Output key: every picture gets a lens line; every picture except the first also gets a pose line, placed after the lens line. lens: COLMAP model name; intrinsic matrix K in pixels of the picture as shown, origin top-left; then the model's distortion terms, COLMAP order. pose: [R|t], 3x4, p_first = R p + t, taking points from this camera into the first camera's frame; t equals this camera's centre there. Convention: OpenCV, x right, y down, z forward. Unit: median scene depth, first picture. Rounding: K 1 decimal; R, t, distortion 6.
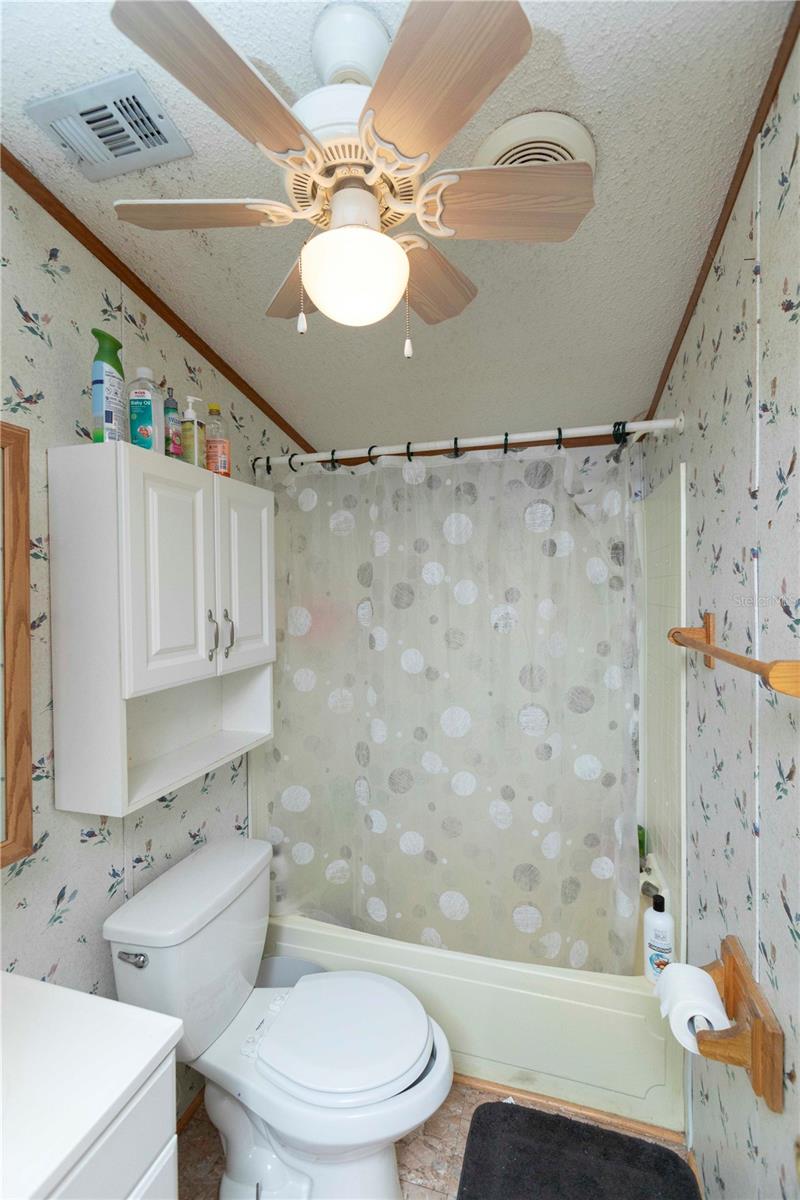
lens RADIAL K [[536.8, 0, 406.2], [0, 536.8, 599.3], [0, 0, 1]] dist [-0.010972, 0.007664]
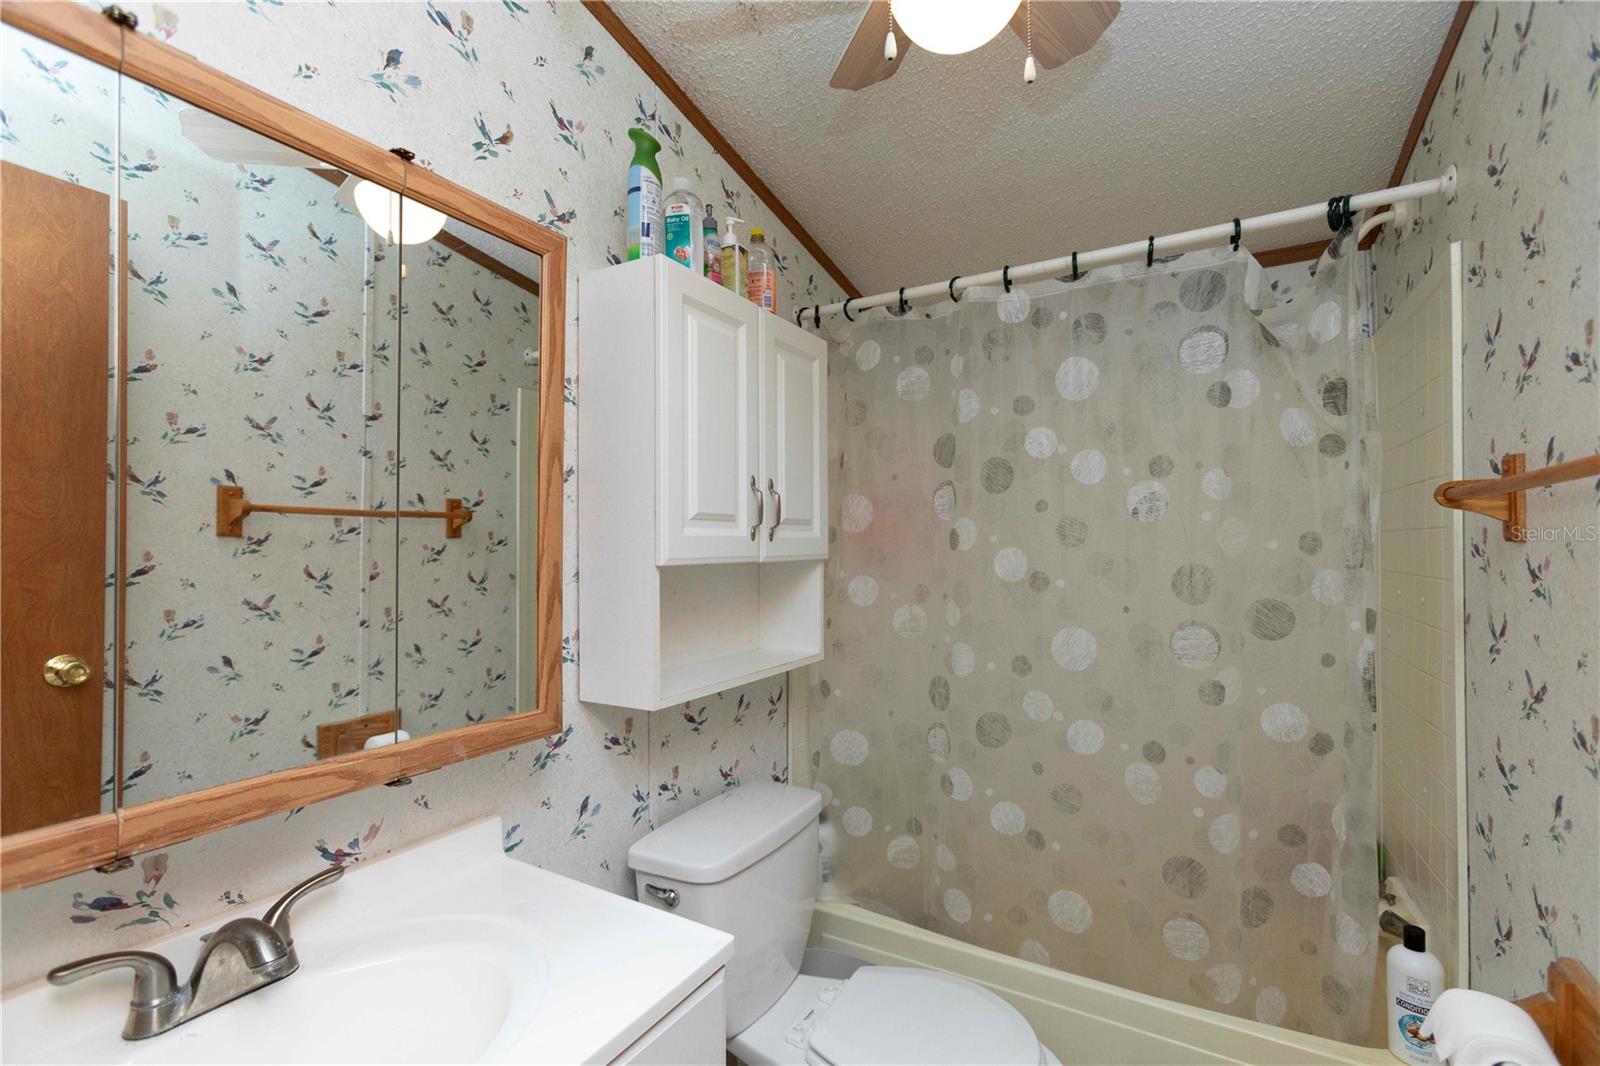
lens RADIAL K [[715.7, 0, 799.9], [0, 715.7, 541.4], [0, 0, 1]] dist [-0.010972, 0.007664]
pose [[0.970617, 0.004019, -0.240597, -0.035264], [-0.009112, 0.999757, -0.020058, 0.116155], [0.240458, 0.021661, 0.970418, -0.011660]]
